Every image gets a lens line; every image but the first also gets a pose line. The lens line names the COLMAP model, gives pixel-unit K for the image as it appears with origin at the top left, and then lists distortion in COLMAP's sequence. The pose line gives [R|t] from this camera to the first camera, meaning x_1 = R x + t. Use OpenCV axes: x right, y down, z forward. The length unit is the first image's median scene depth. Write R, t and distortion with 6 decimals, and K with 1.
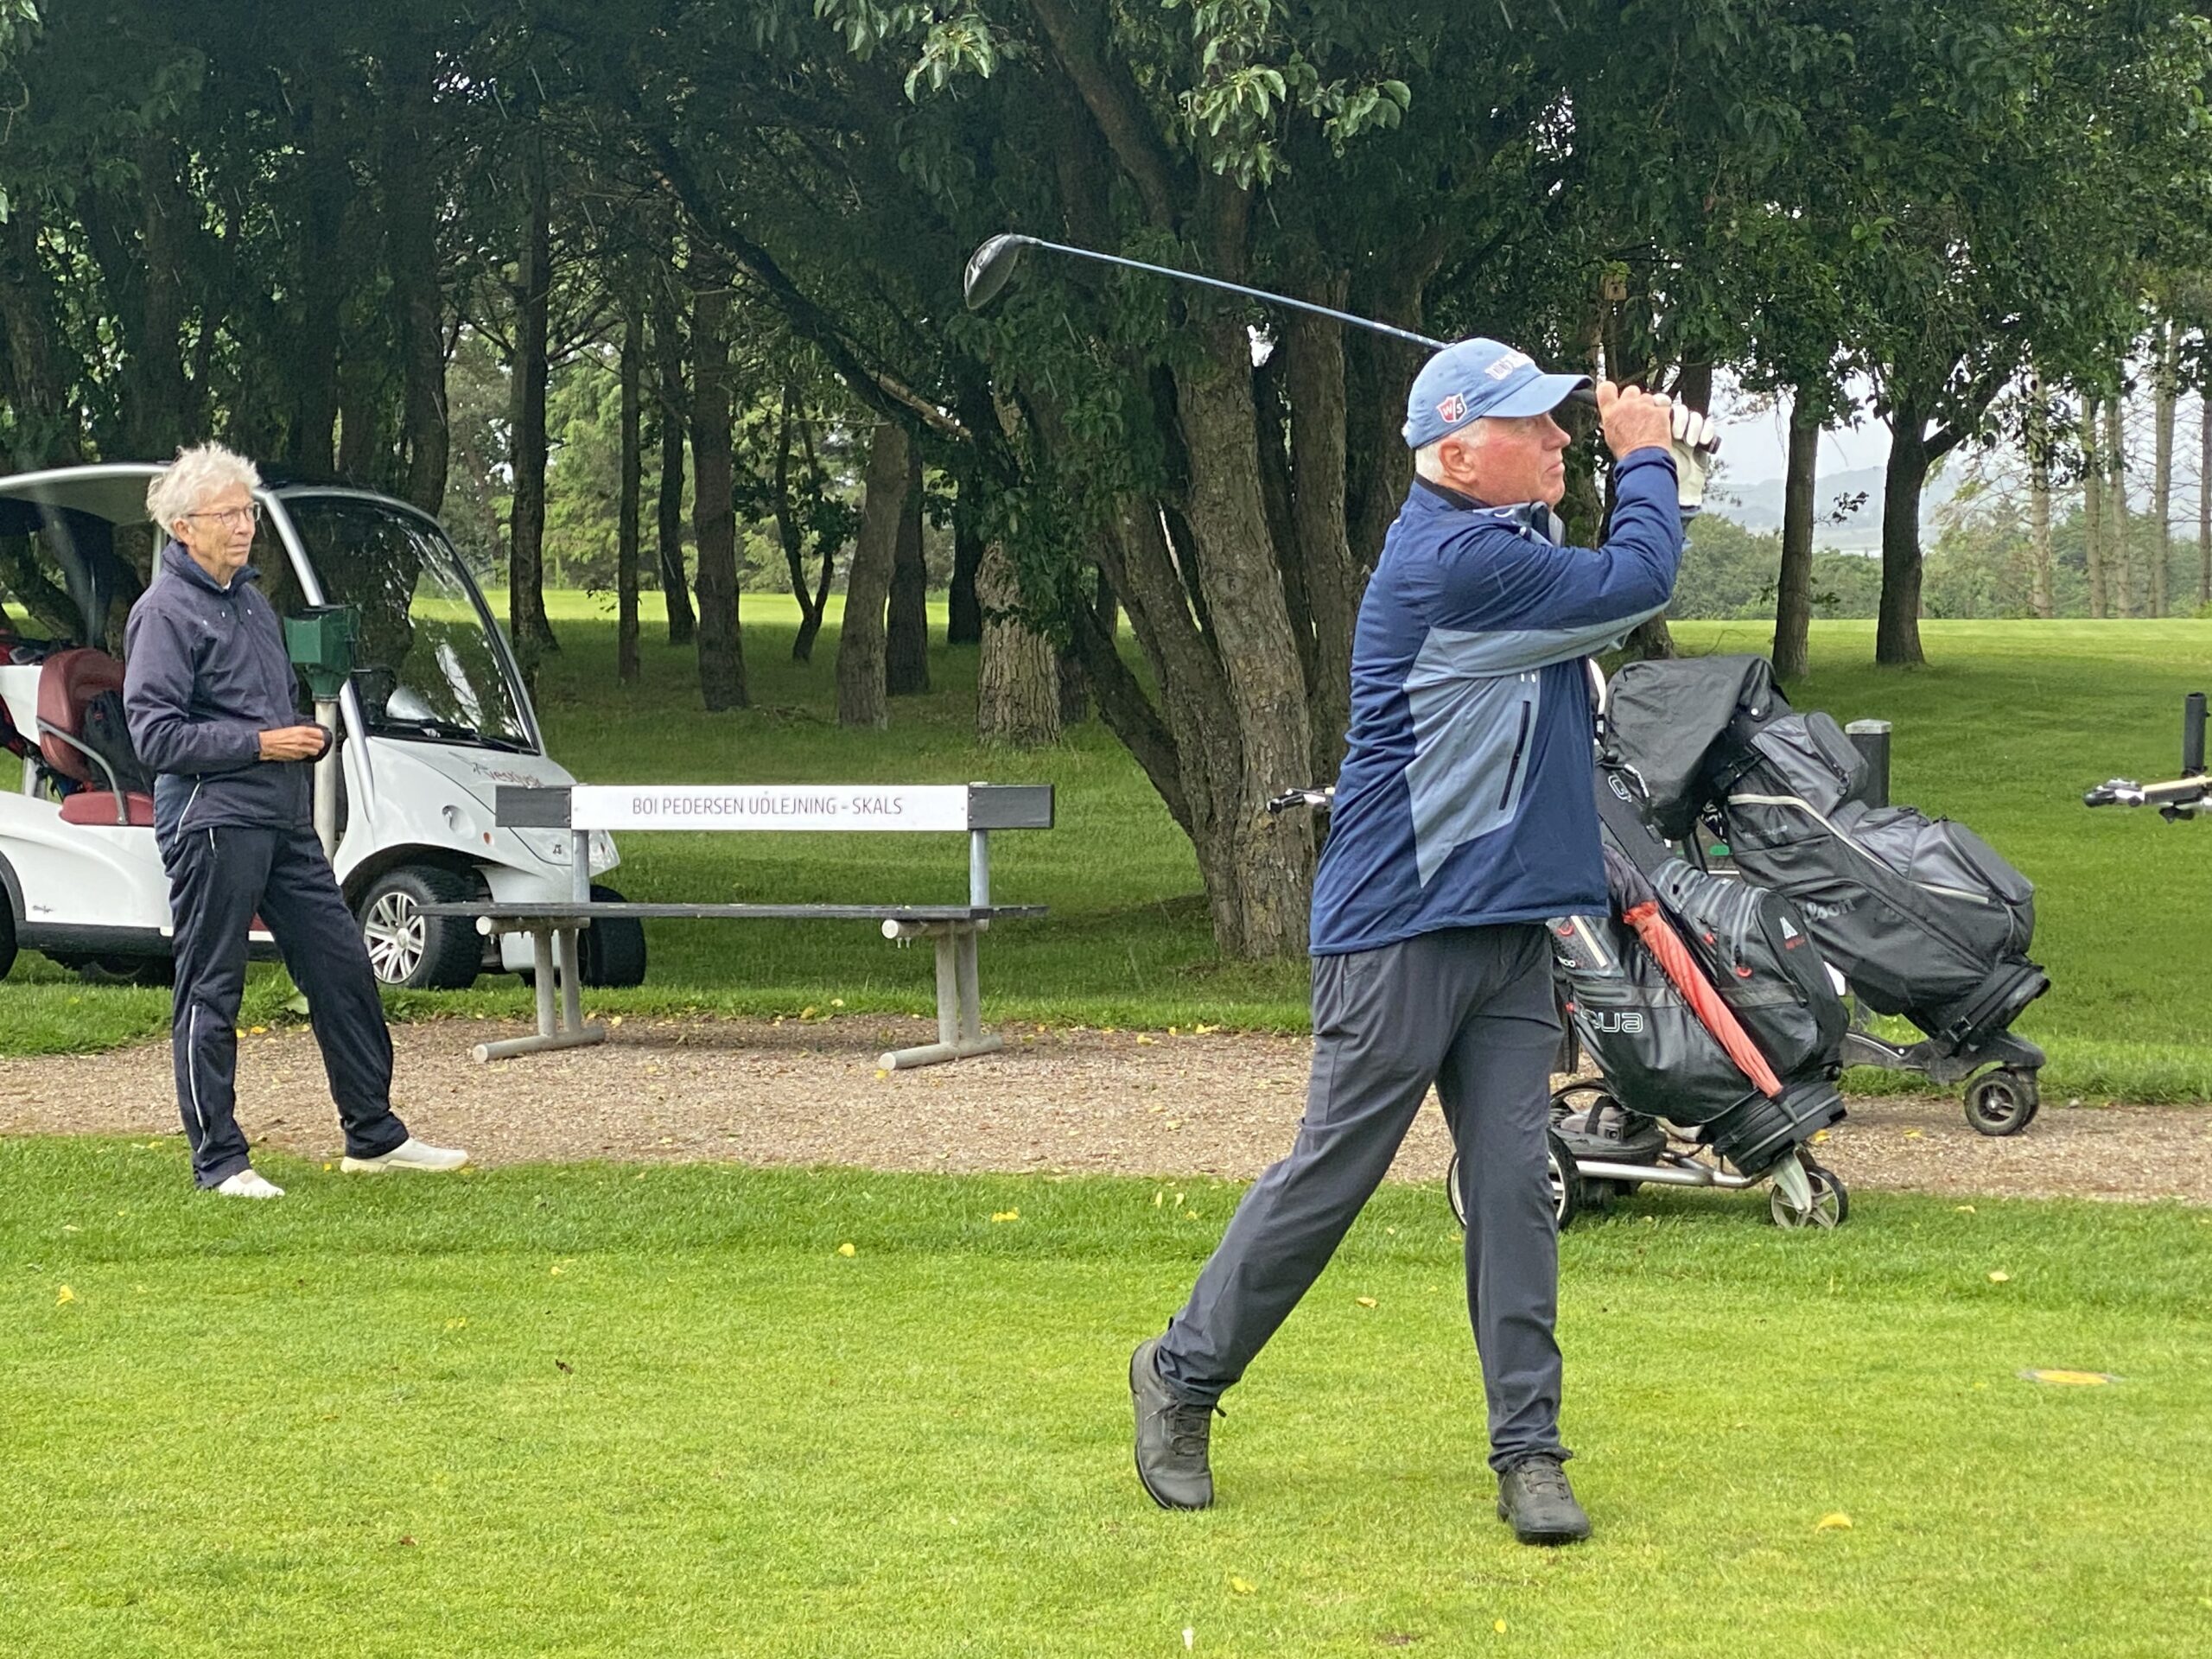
lens RADIAL K [[5750.2, 0, 1106.0], [0, 5750.2, 829.5], [0, 0, 1]] dist [0.077995, 1.340672]
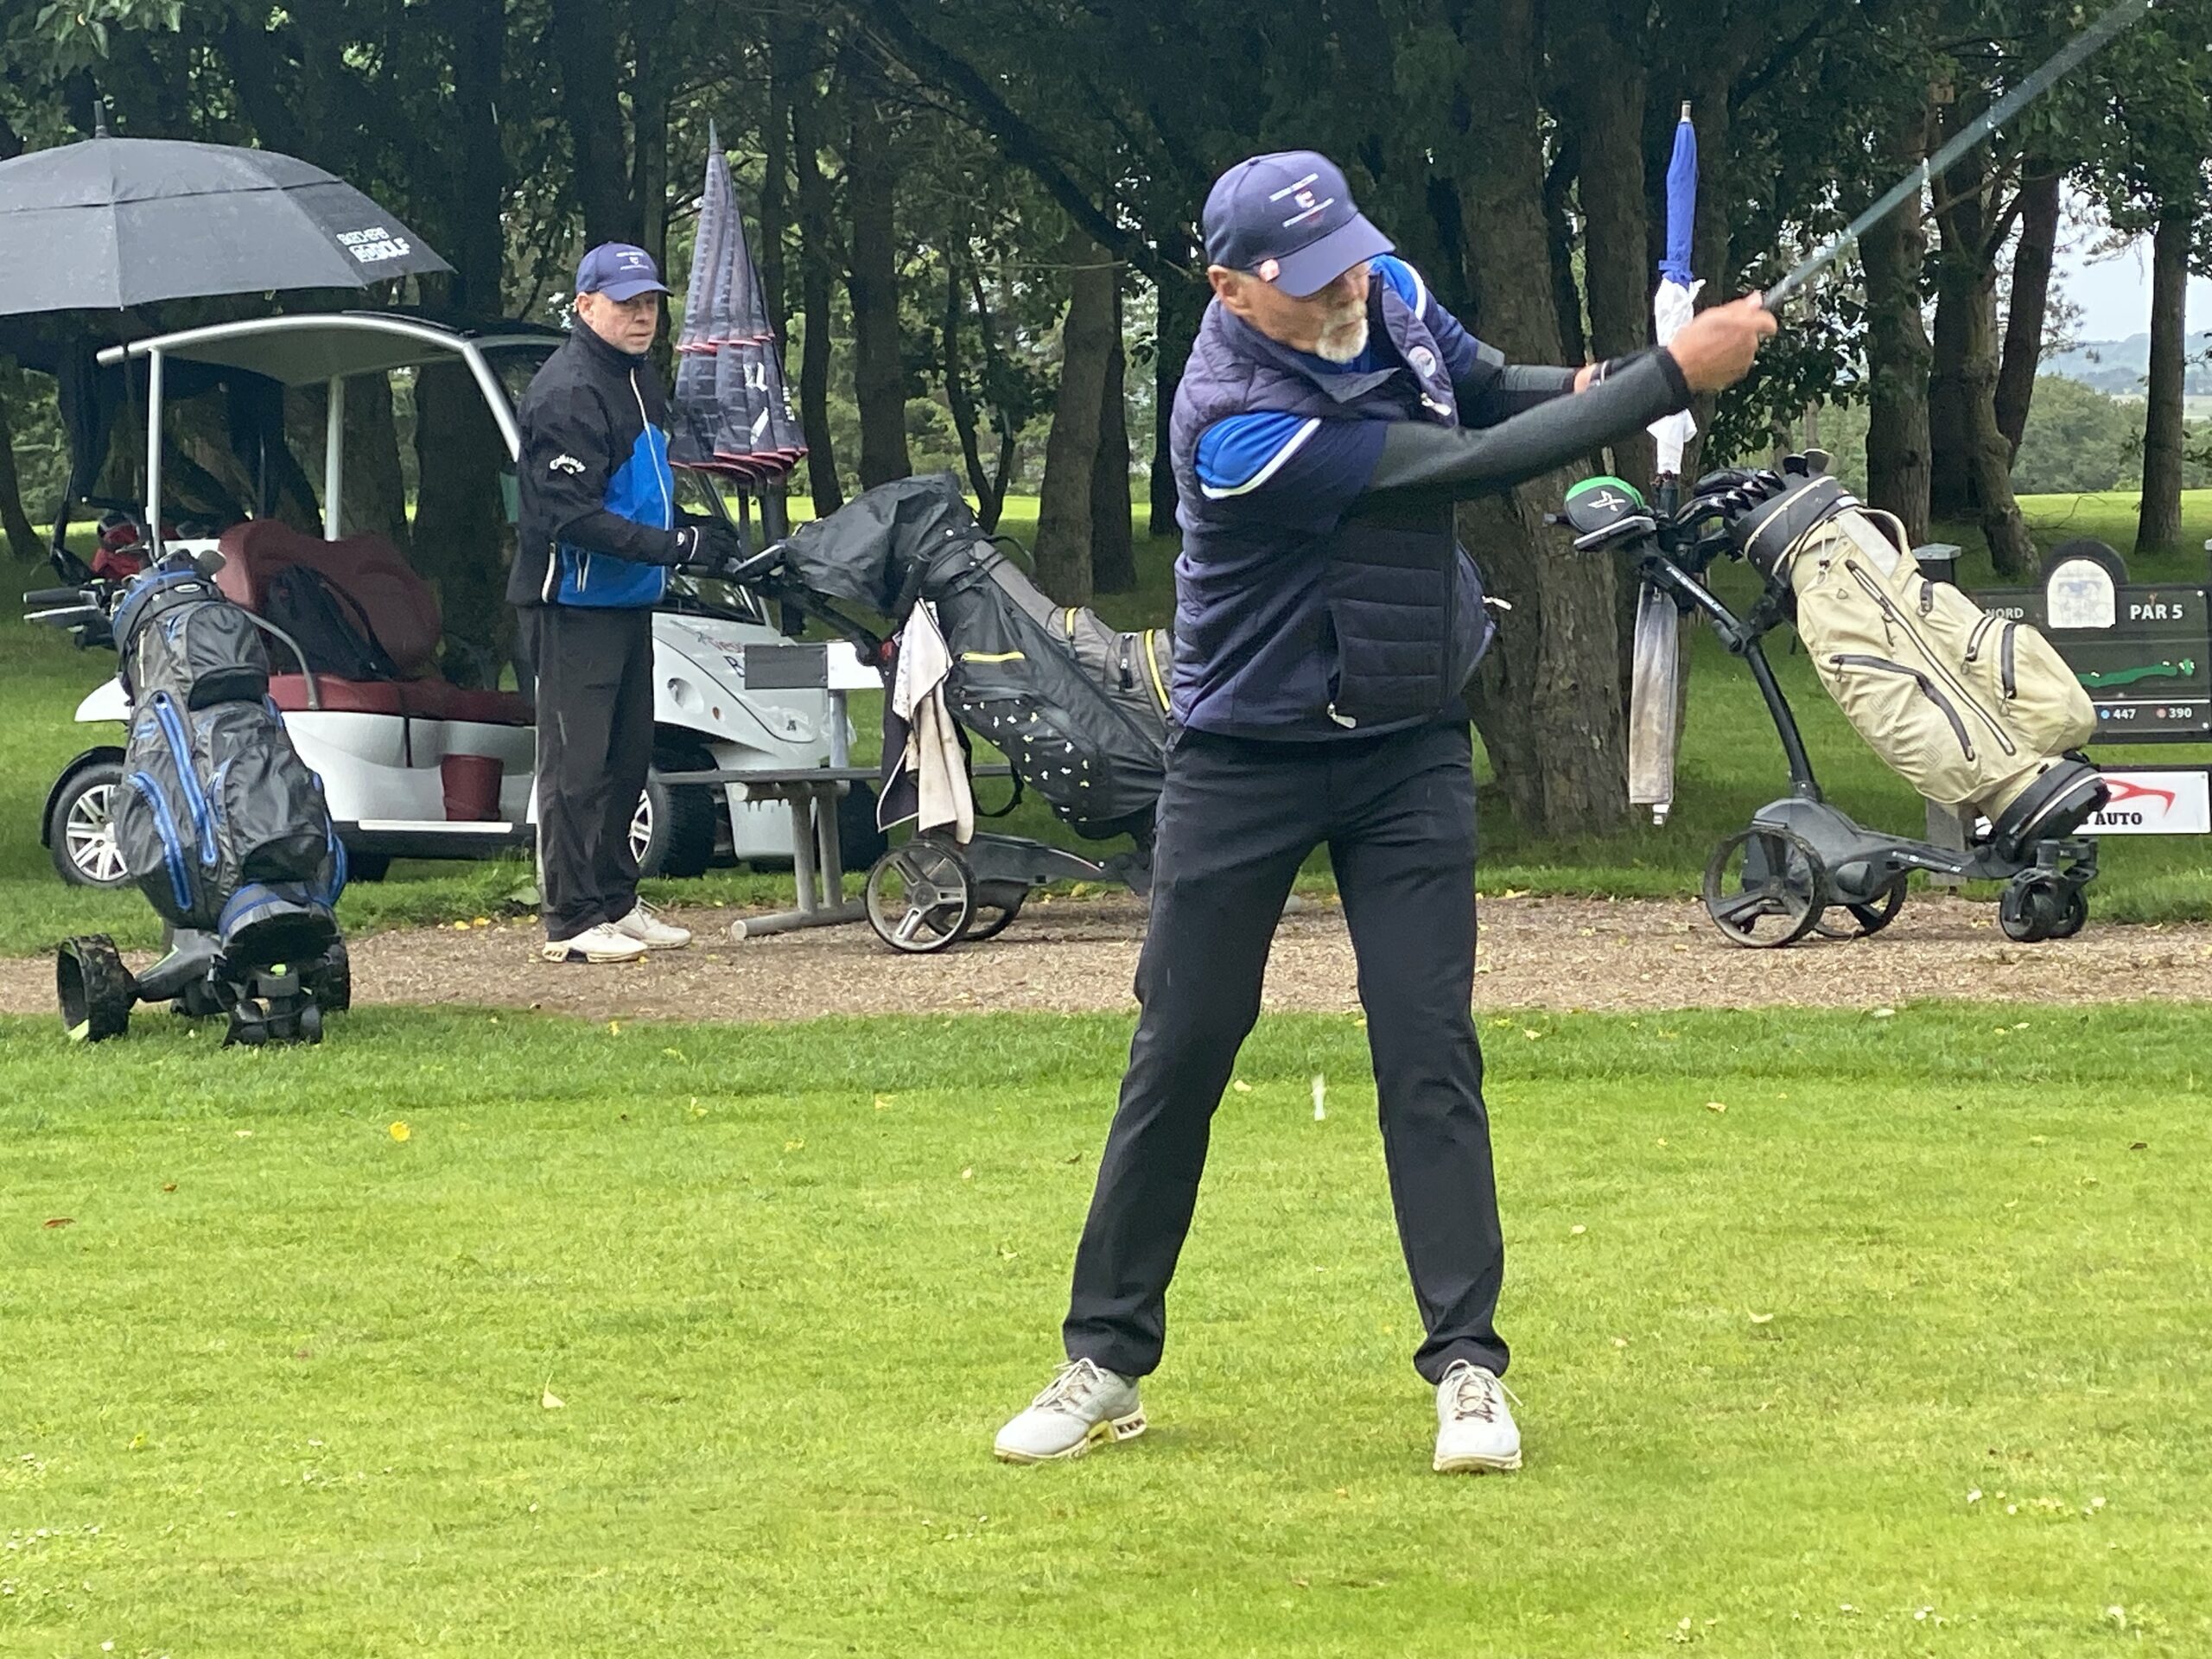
lens RADIAL K [[7396.2, 0, 1106.0], [0, 7396.2, 829.5], [0, 0, 1]] dist [0.098805, 1.296270]
pose [[0.999438, -0.021886, -0.025406, -0.018901], [0.021920, 0.999759, 0.001073, 0.022984], [0.025377, -0.001629, 0.999677, -0.196712]]
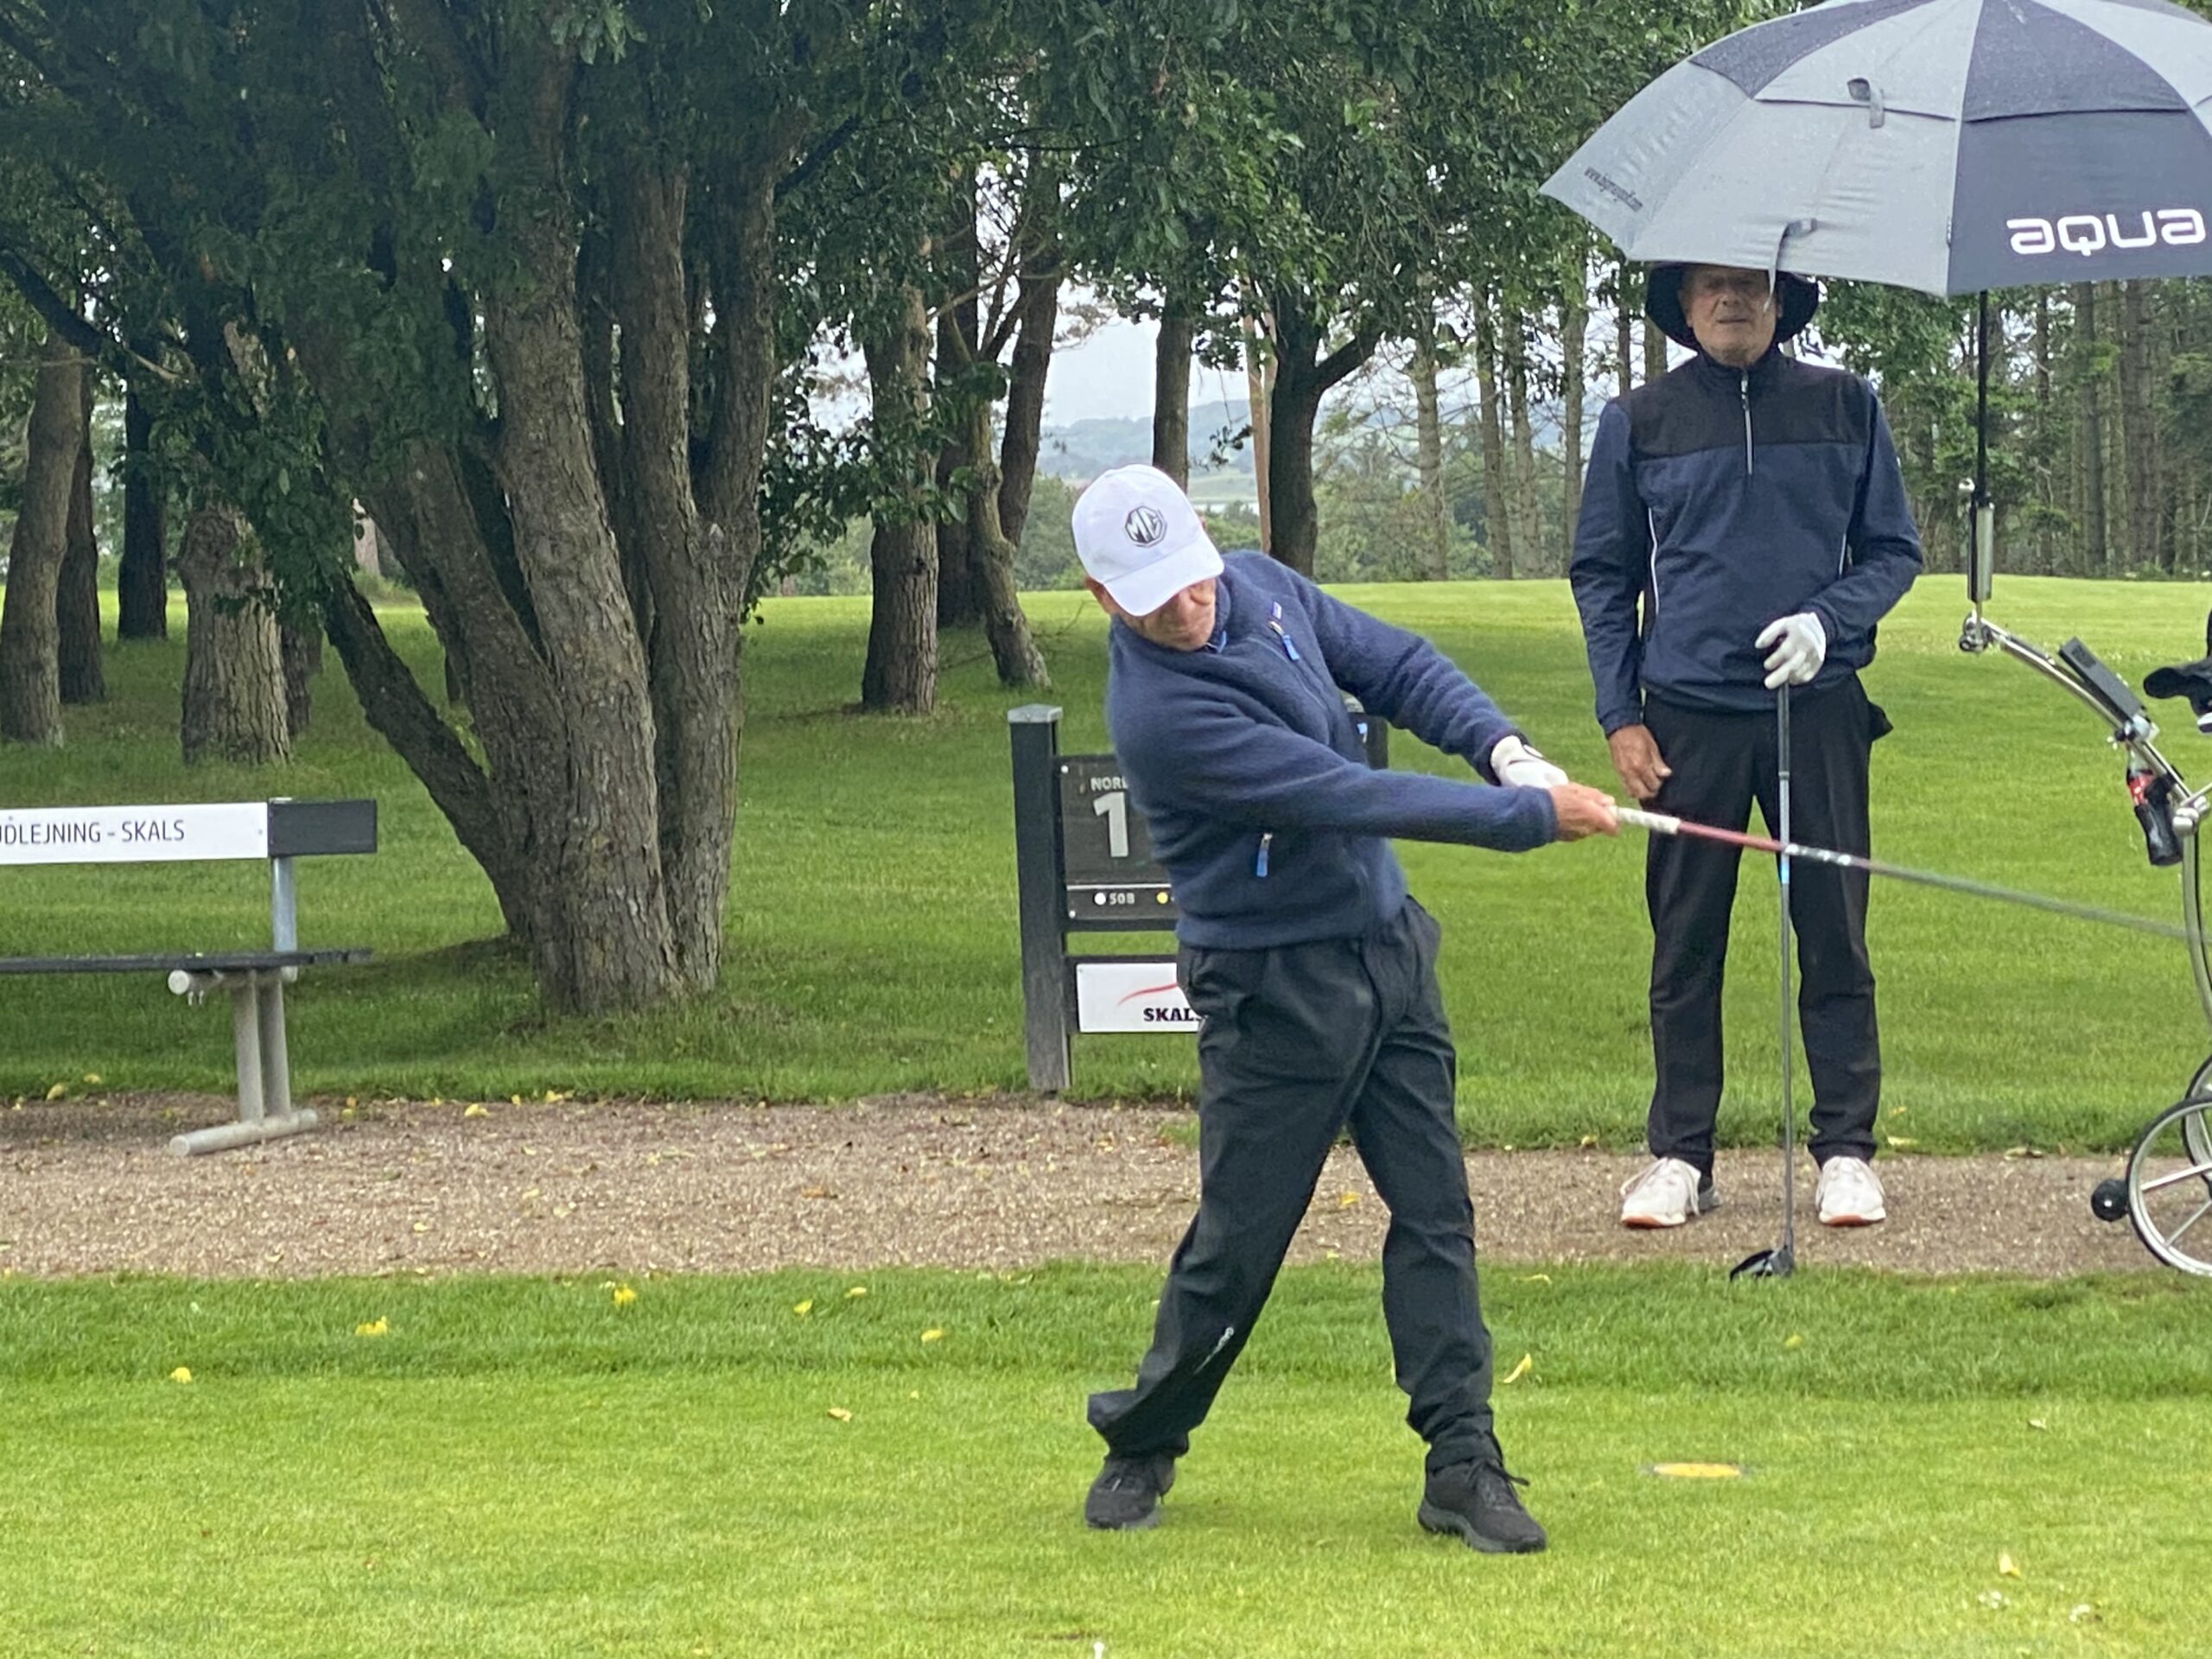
lens RADIAL K [[7131.5, 0, 1106.0], [0, 7131.5, 829.5], [0, 0, 1]] dist [-0.006439, 3.610580]
pose [[0.992482, -0.025083, 0.119795, -0.027020], [0.025625, 0.999667, -0.002981, 0.002097], [-0.119680, 0.006028, 0.992794, -0.010628]]
